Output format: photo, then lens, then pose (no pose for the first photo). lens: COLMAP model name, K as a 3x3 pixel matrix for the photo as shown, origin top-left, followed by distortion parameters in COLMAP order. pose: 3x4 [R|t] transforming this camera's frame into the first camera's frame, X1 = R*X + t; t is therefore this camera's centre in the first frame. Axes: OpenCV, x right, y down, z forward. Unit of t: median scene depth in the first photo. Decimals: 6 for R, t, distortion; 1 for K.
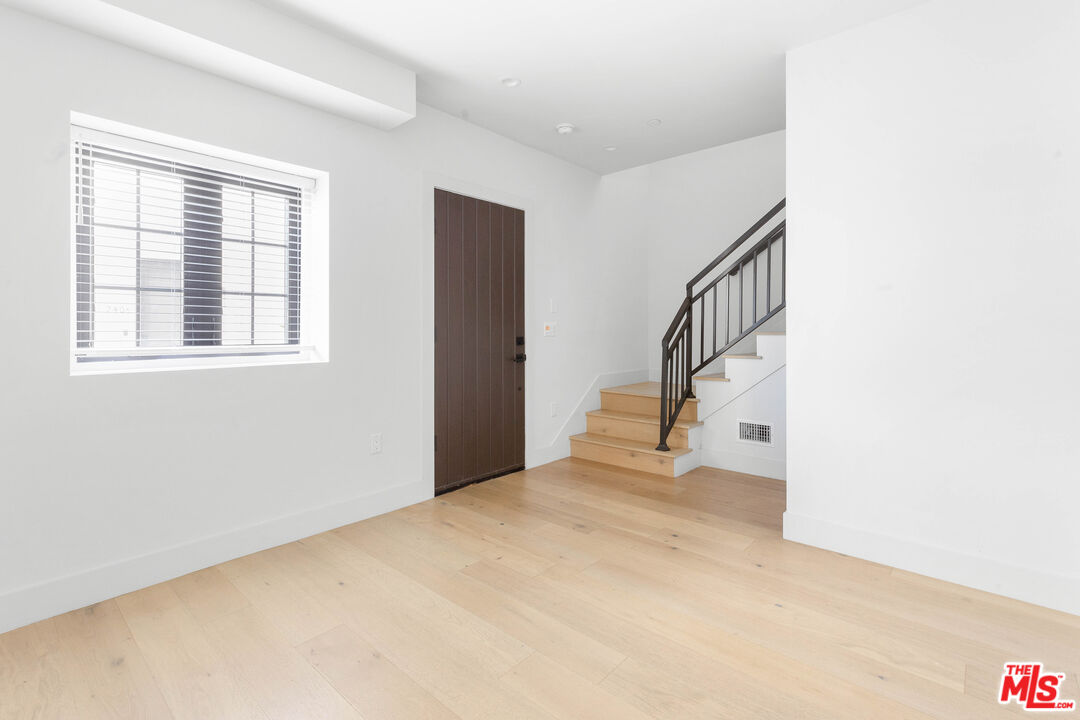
lens RADIAL K [[498.3, 0, 534.0], [0, 498.3, 329.0], [0, 0, 1]] dist [0.001098, -0.000075]
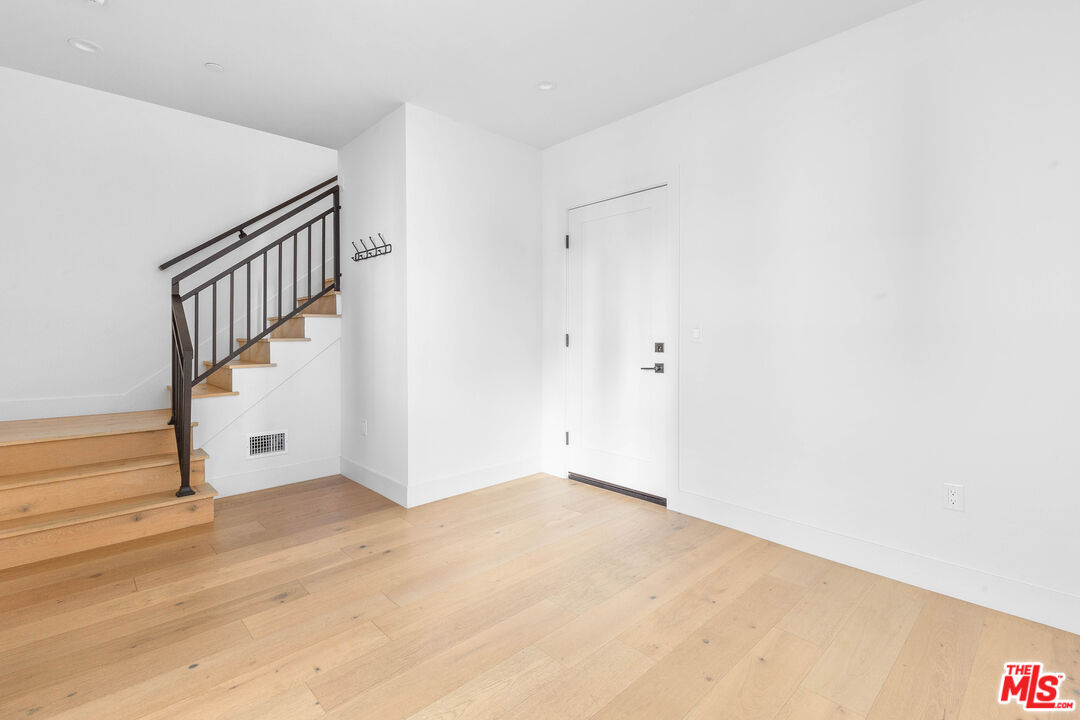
lens RADIAL K [[495.8, 0, 538.8], [0, 495.8, 337.9], [0, 0, 1]] dist [0.000629, 0.000163]
pose [[0.077723, -0.007551, 0.996946, -0.606270], [0.006624, 0.999953, 0.007057, 0.003397], [-0.996953, 0.006055, 0.077769, 0.541476]]
